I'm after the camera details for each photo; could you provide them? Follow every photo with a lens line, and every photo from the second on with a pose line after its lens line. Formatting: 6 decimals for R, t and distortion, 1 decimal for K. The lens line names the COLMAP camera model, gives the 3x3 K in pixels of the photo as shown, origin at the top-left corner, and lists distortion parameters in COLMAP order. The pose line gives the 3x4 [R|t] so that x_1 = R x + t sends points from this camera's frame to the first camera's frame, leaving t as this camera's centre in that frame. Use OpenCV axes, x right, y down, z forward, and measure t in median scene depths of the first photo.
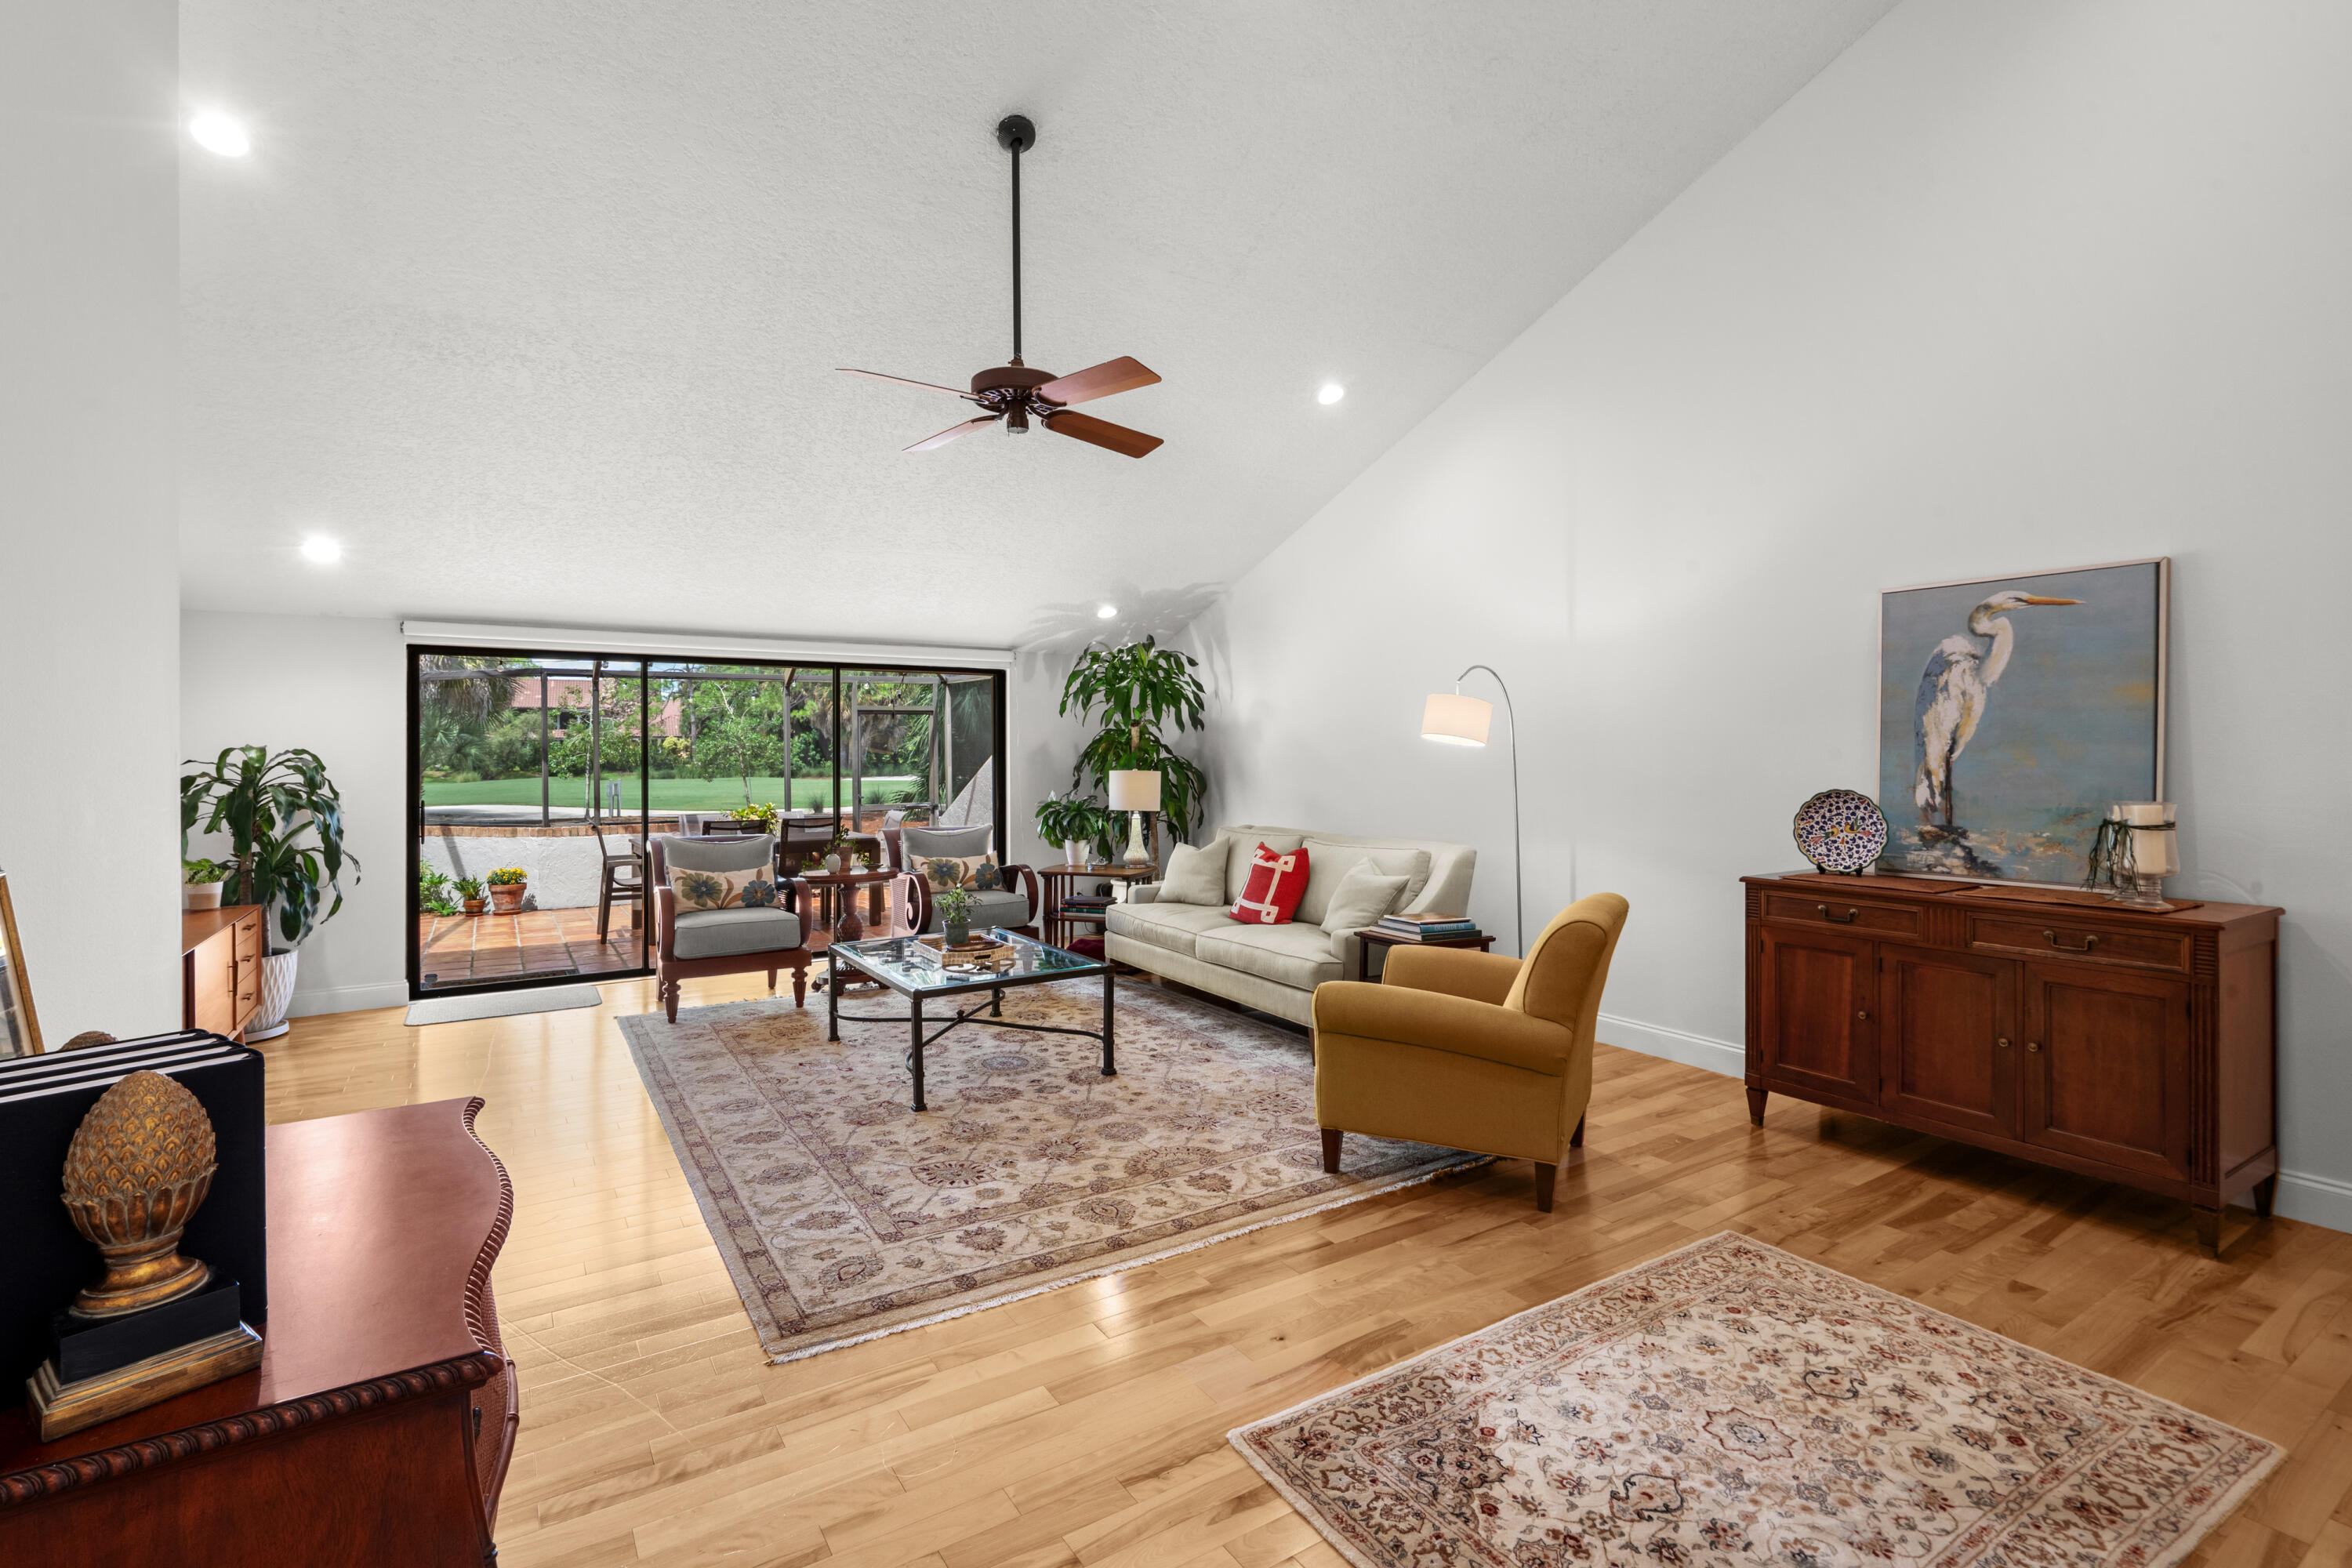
lens RADIAL K [[1069.2, 0, 1153.5], [0, 1069.2, 768.5], [0, 0, 1]] dist [0.001038, -0.001204]
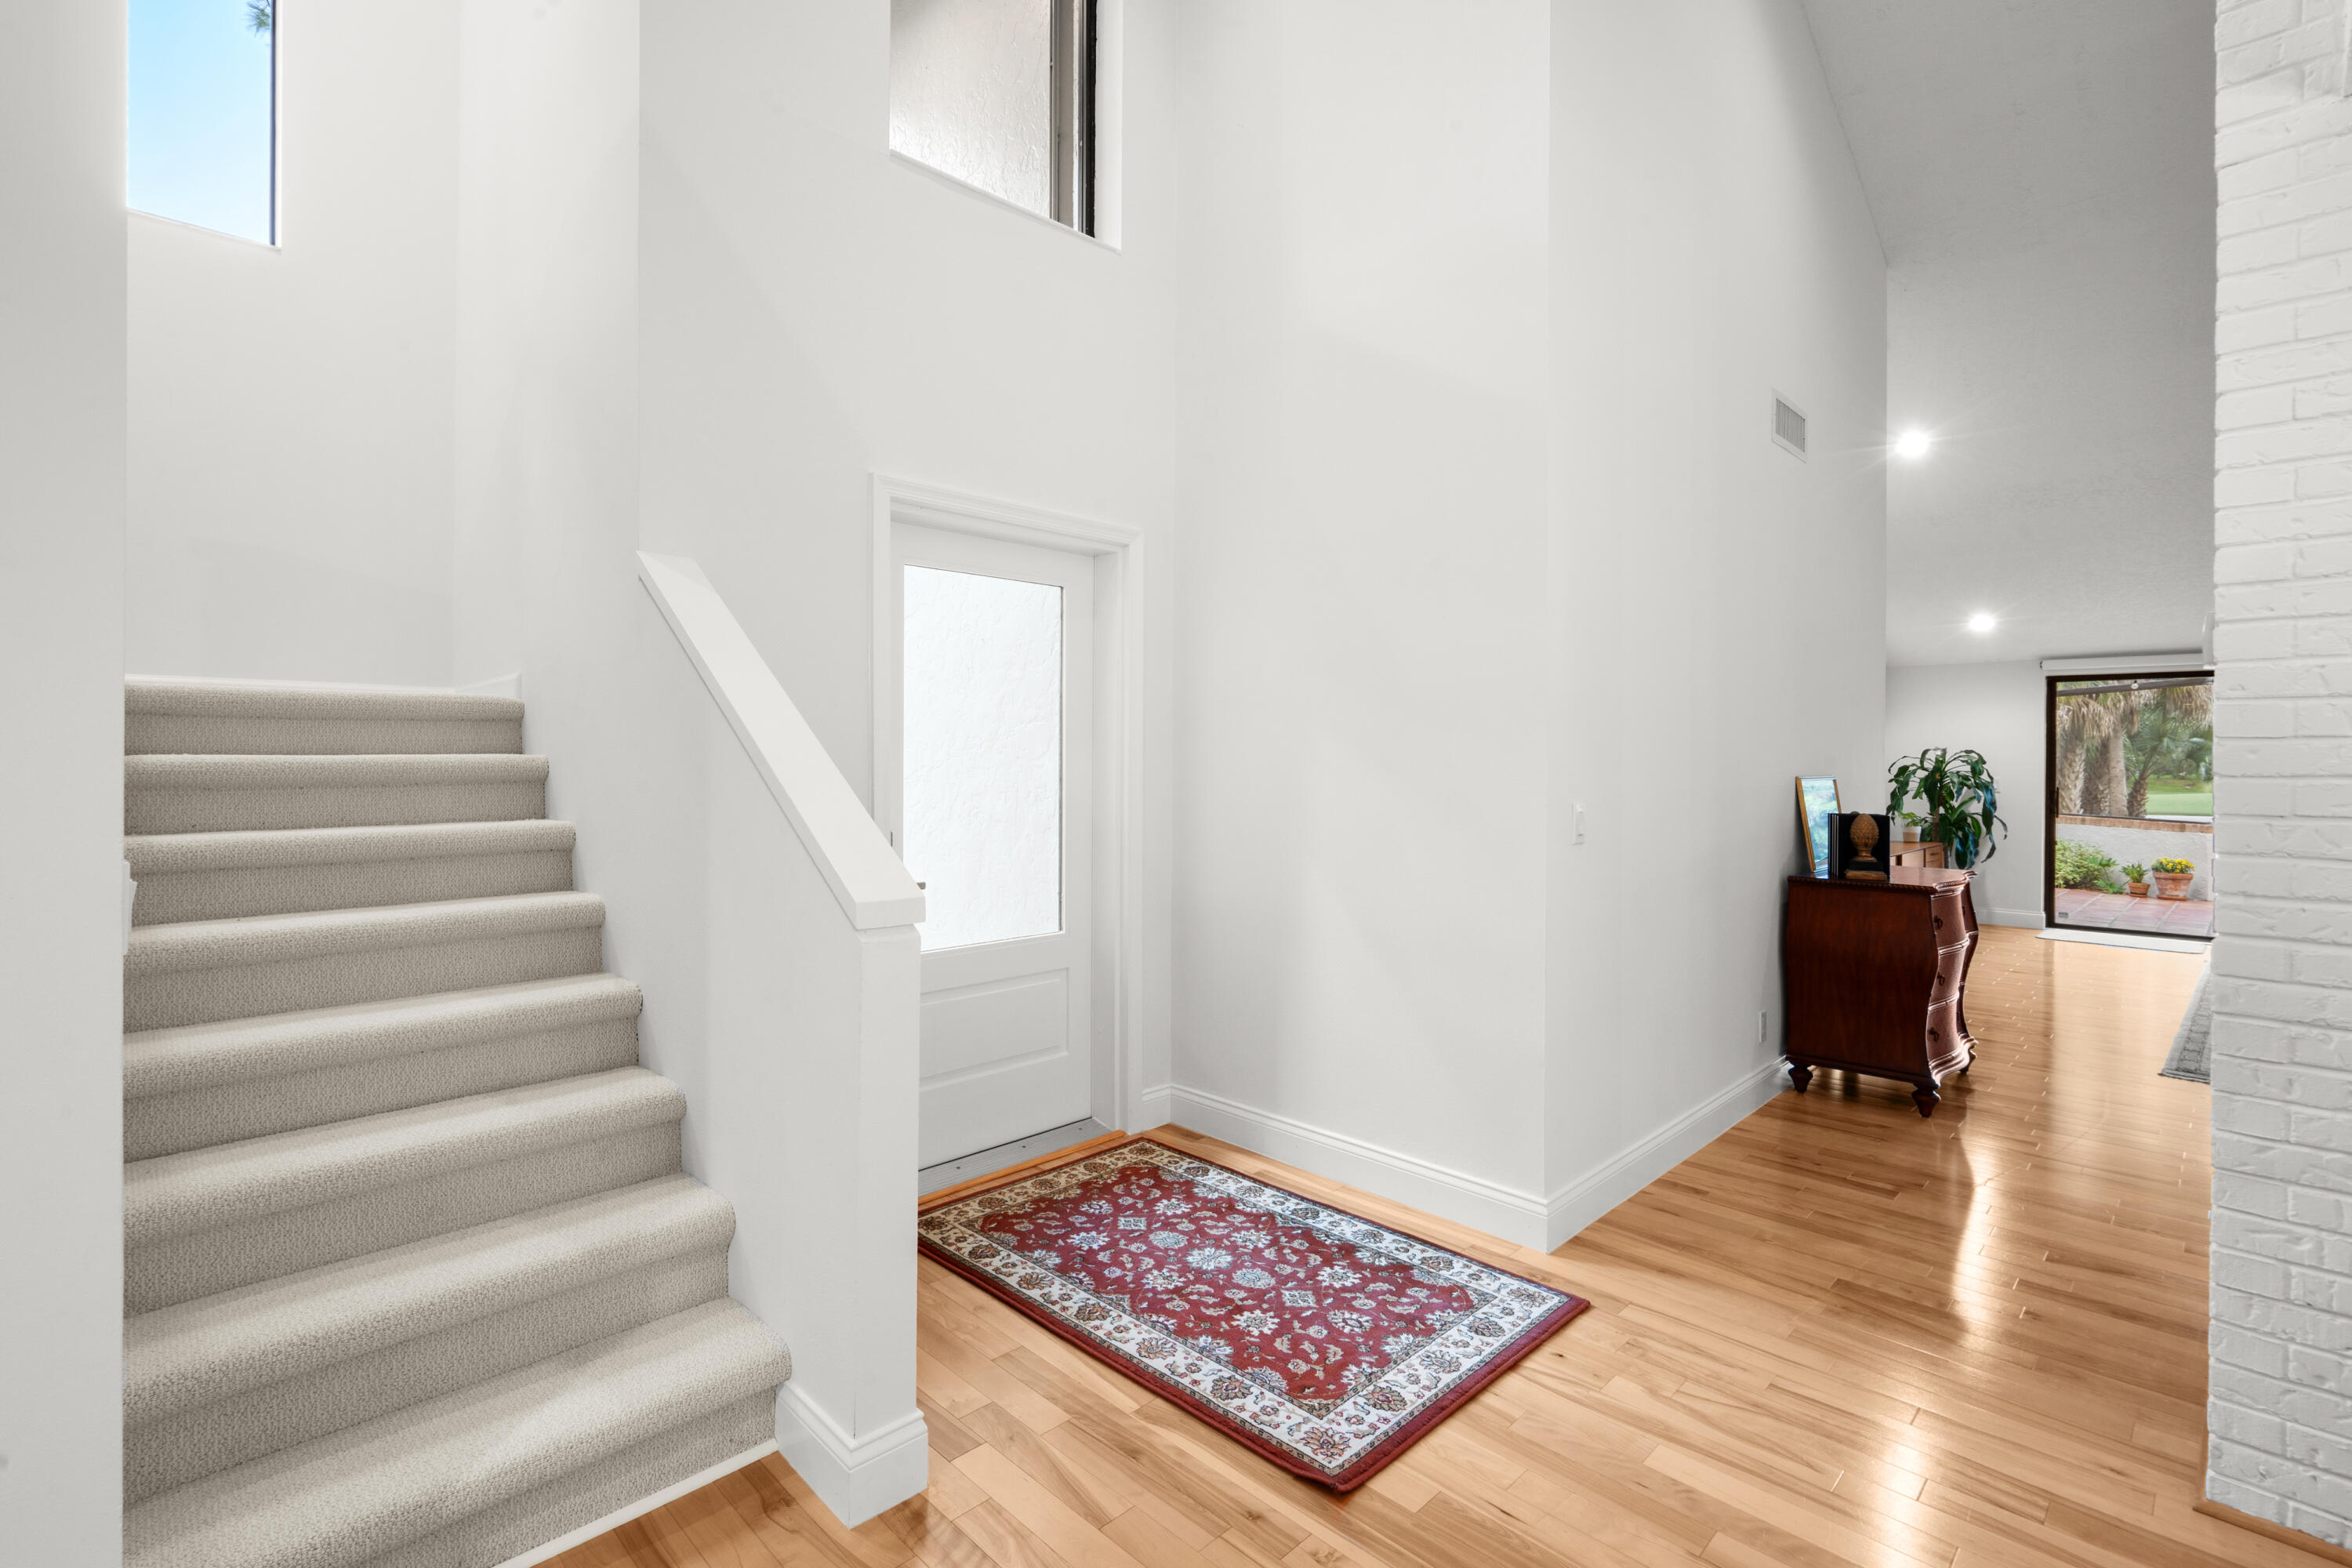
lens RADIAL K [[1071.9, 0, 1207.8], [0, 1071.9, 755.0], [0, 0, 1]] dist [0.022828, 0.000062]
pose [[0.244538, -0.001089, -0.969639, 0.519316], [-0.017482, 0.999832, -0.005532, 0.019757], [0.969482, 0.018304, 0.244478, -0.521617]]
